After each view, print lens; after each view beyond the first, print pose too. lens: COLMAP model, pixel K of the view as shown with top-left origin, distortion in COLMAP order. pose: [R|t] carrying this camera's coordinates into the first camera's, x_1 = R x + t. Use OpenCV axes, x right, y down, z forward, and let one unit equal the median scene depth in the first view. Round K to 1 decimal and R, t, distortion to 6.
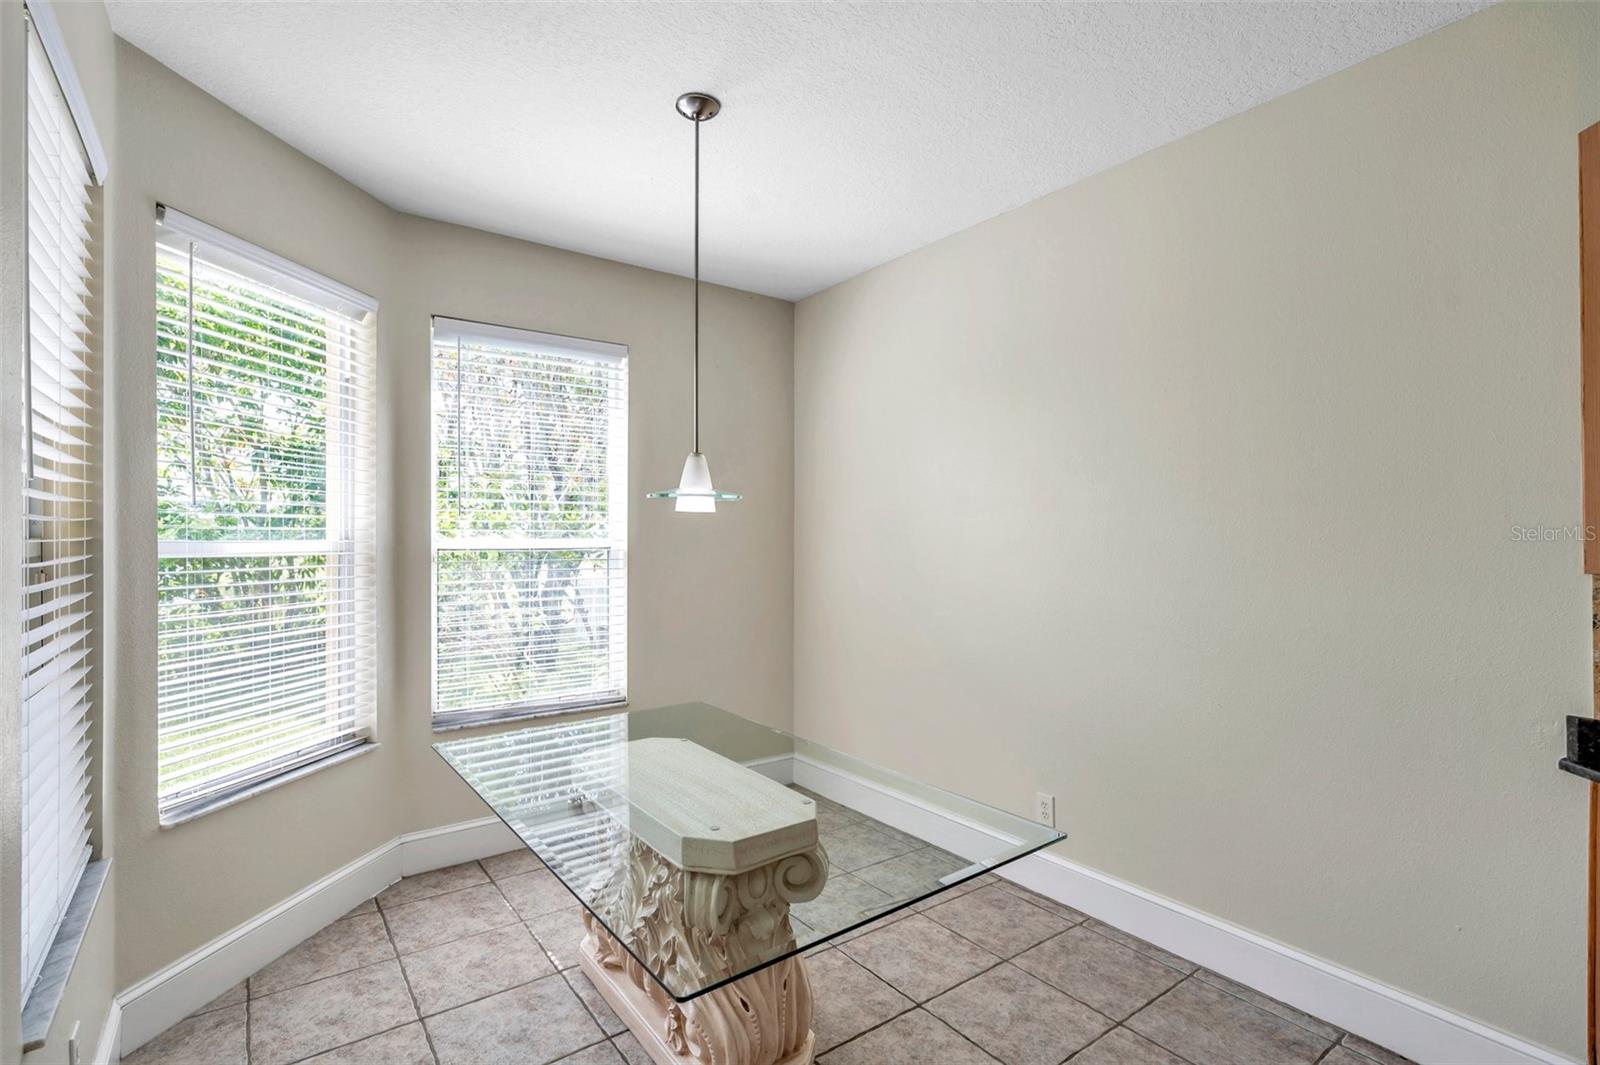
lens RADIAL K [[765.3, 0, 802.9], [0, 765.3, 536.7], [0, 0, 1]] dist [0.000407, -0.000286]
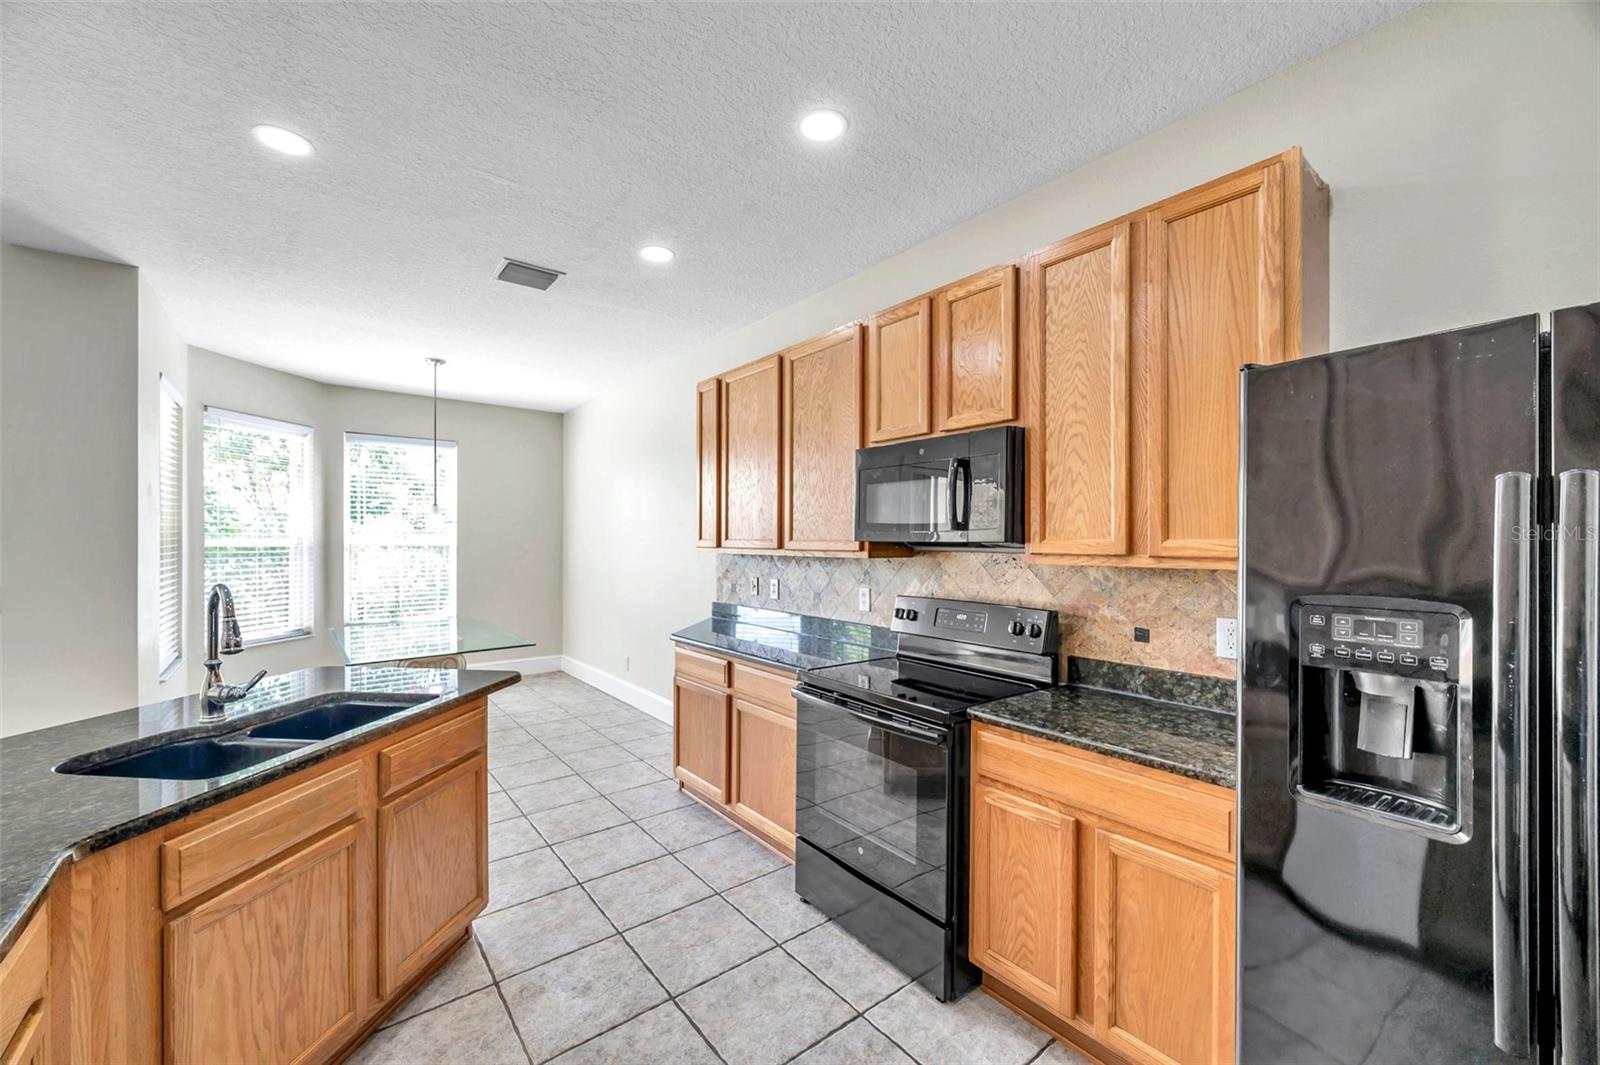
lens RADIAL K [[632.8, 0, 804.0], [0, 632.8, 542.9], [0, 0, 1]] dist [-0.000604, -0.000362]
pose [[0.999200, 0.006404, 0.039464, 0.753462], [-0.006633, 0.999962, 0.005680, -0.006122], [-0.039426, -0.005937, 0.999205, -0.832278]]
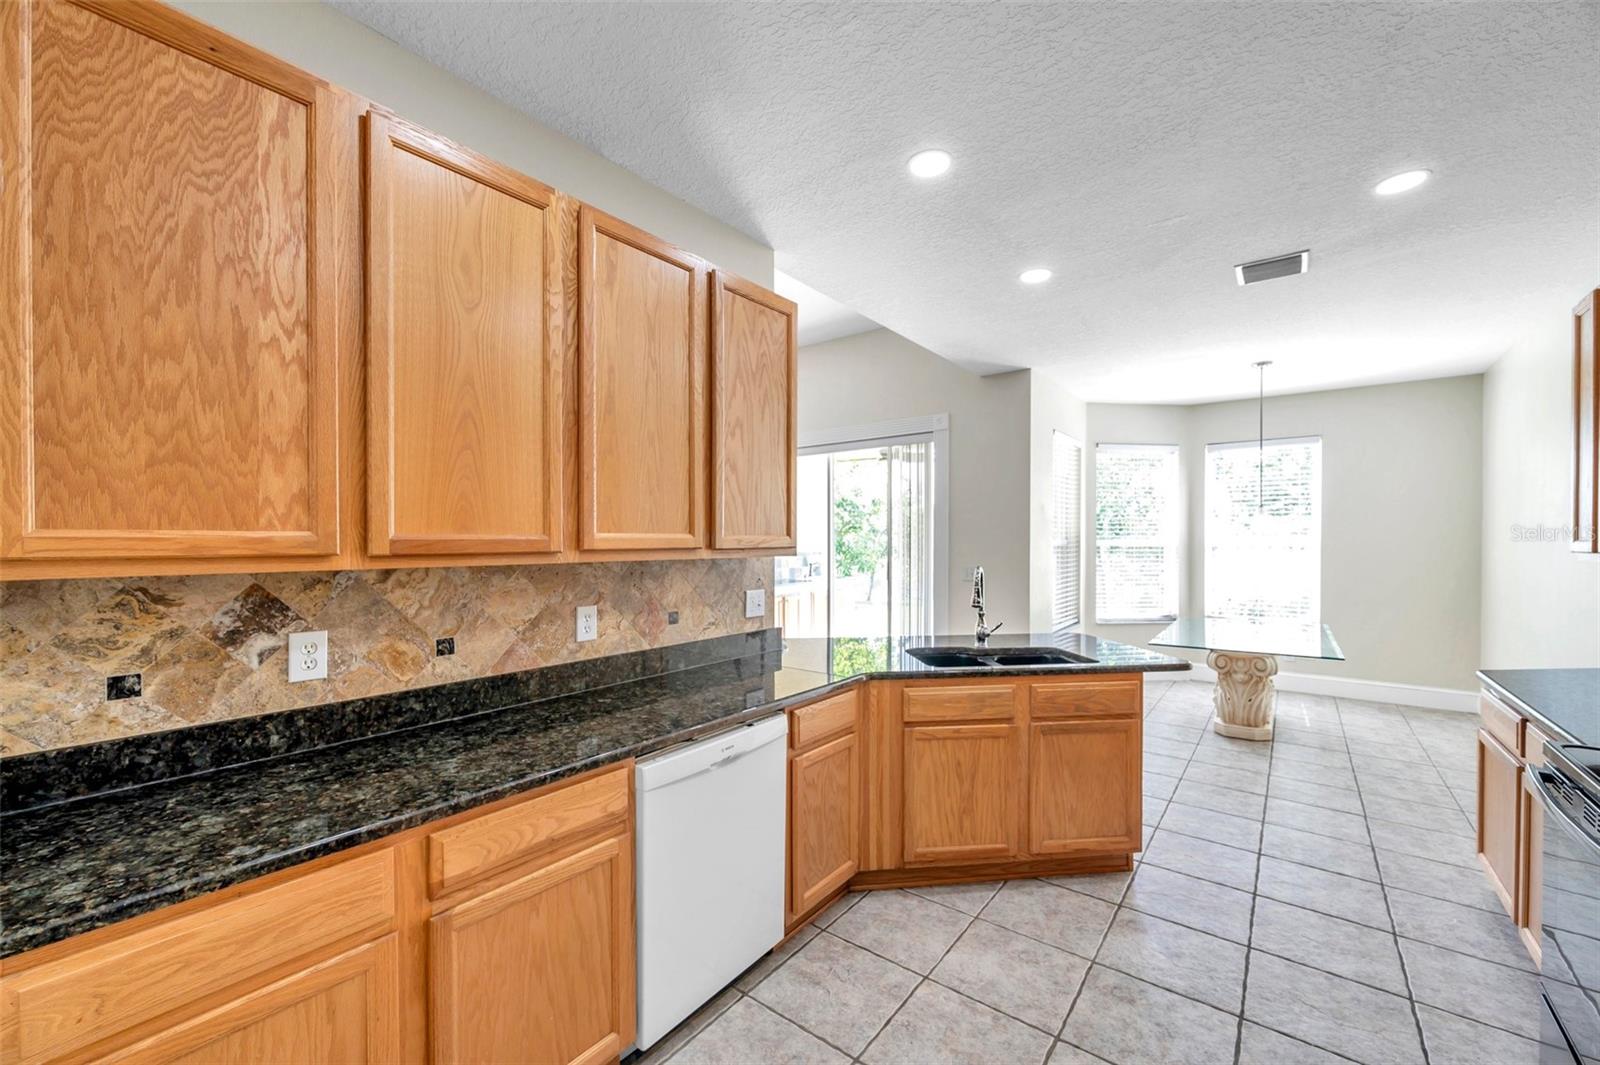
lens RADIAL K [[632.8, 0, 801.2], [0, 632.8, 542.5], [0, 0, 1]] dist [-0.000604, -0.000362]
pose [[0.270872, 0.009480, -0.962569, 1.121374], [-0.001521, 0.999954, 0.009420, -0.007991], [0.962614, -0.001087, 0.270874, -0.768253]]
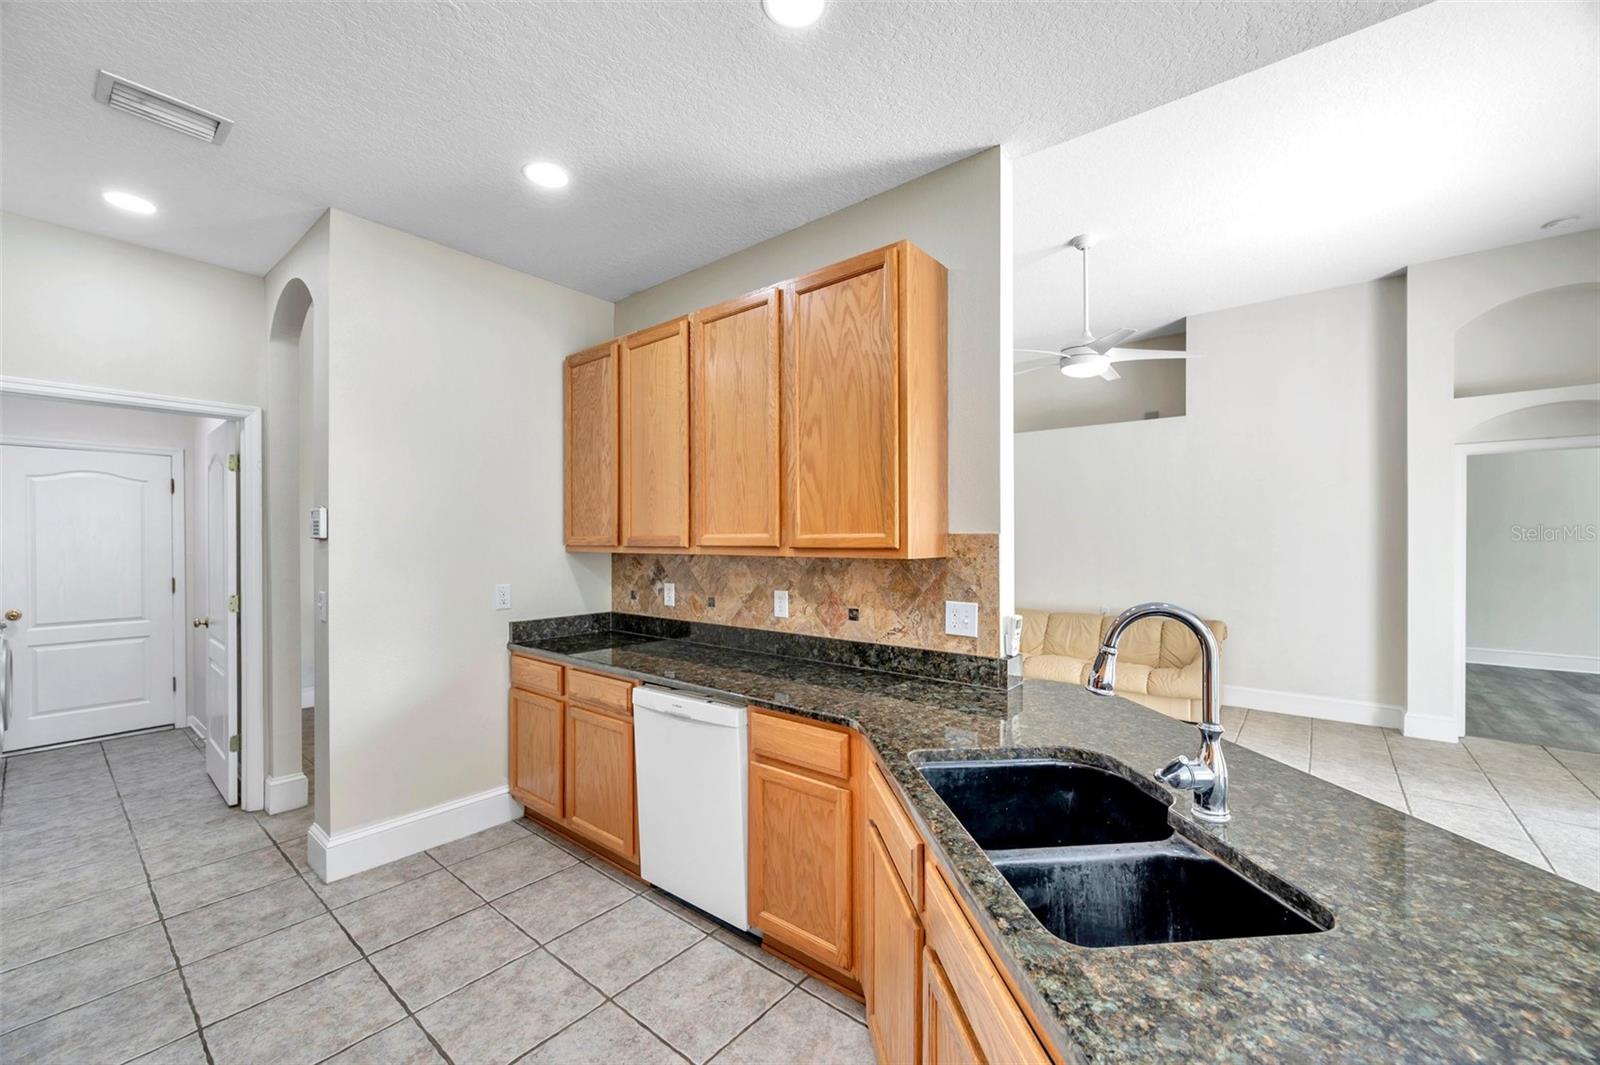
lens RADIAL K [[632.8, 0, 806.0], [0, 632.8, 542.5], [0, 0, 1]] dist [-0.000604, -0.000362]
pose [[-0.968121, 0.006613, -0.250394, 0.556272], [0.005674, 0.999974, 0.004471, -0.002598], [0.250417, 0.002908, -0.968134, 0.103336]]
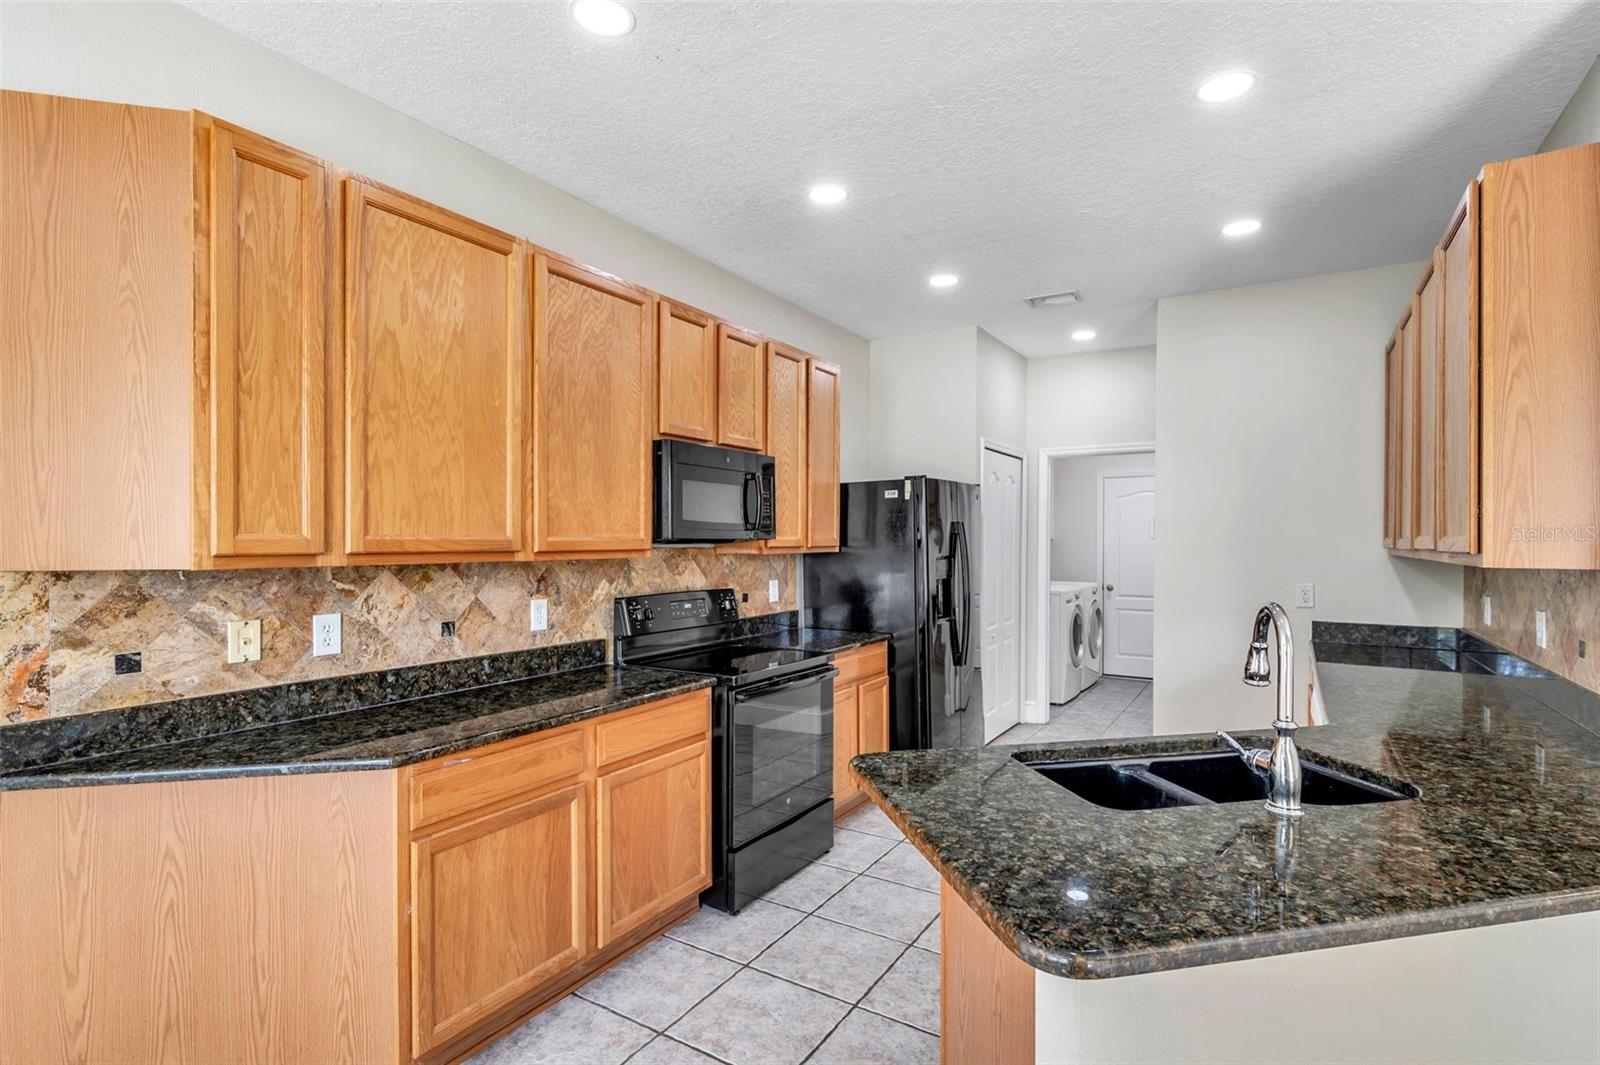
lens RADIAL K [[765.3, 0, 803.4], [0, 765.3, 541.0], [0, 0, 1]] dist [0.000407, -0.000286]
pose [[-0.368939, -0.001458, 0.929452, -0.122195], [-0.003828, 0.999993, 0.000049, -0.001592], [-0.929446, -0.003540, -0.368942, 0.254148]]
